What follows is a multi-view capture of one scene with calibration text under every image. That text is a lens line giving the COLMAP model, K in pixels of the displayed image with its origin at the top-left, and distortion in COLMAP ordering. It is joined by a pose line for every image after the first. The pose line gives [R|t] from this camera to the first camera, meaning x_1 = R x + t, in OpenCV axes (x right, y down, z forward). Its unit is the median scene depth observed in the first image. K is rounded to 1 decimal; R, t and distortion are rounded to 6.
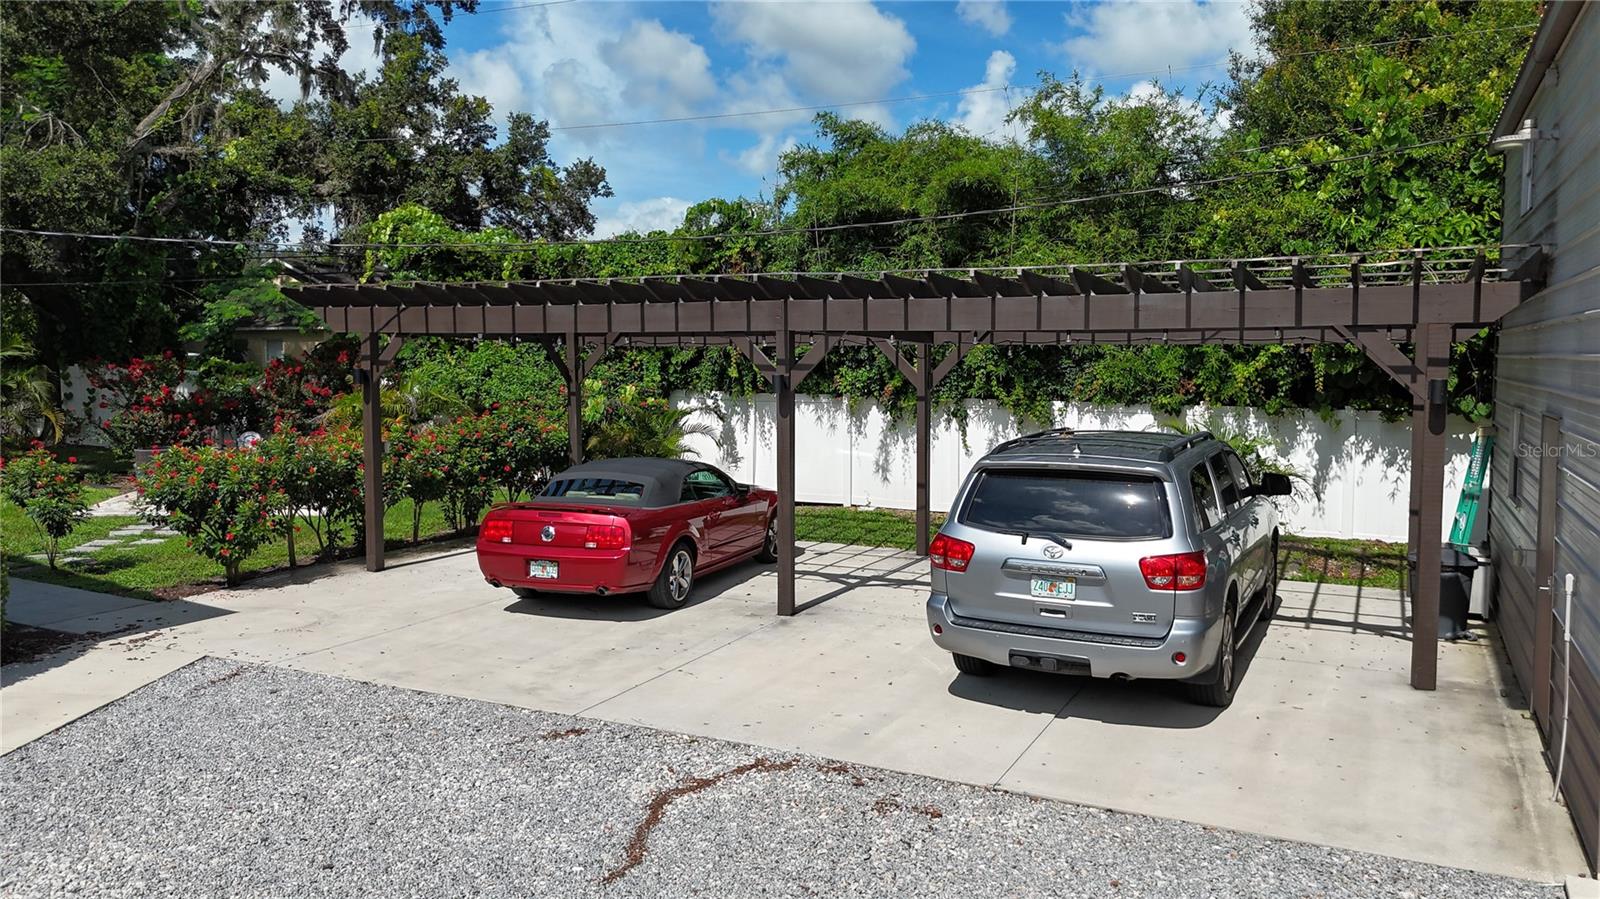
lens RADIAL K [[1160.9, 0, 800.0], [0, 1160.9, 449.5], [0, 0, 1]] dist [0.089920, -0.159887]
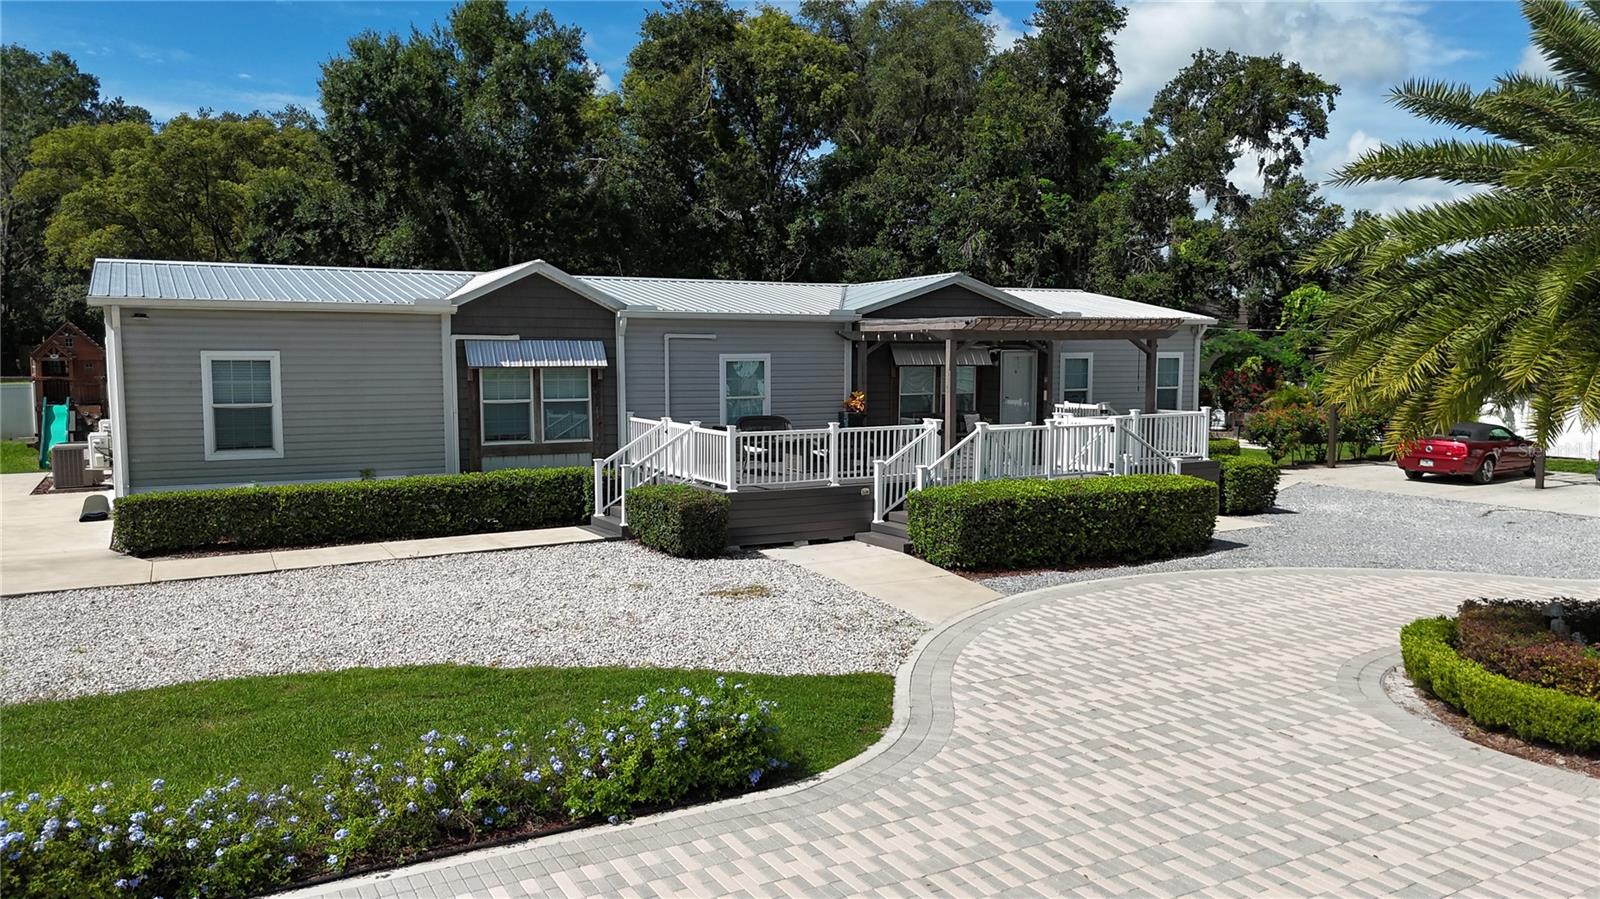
lens RADIAL K [[1160.9, 0, 800.0], [0, 1160.9, 449.5], [0, 0, 1]] dist [0.089920, -0.159887]
pose [[0.828559, 0.042543, -0.558284, 0.048867], [-0.039327, 0.999068, 0.017767, 0.055588], [0.558519, 0.007235, 0.829460, -1.240414]]
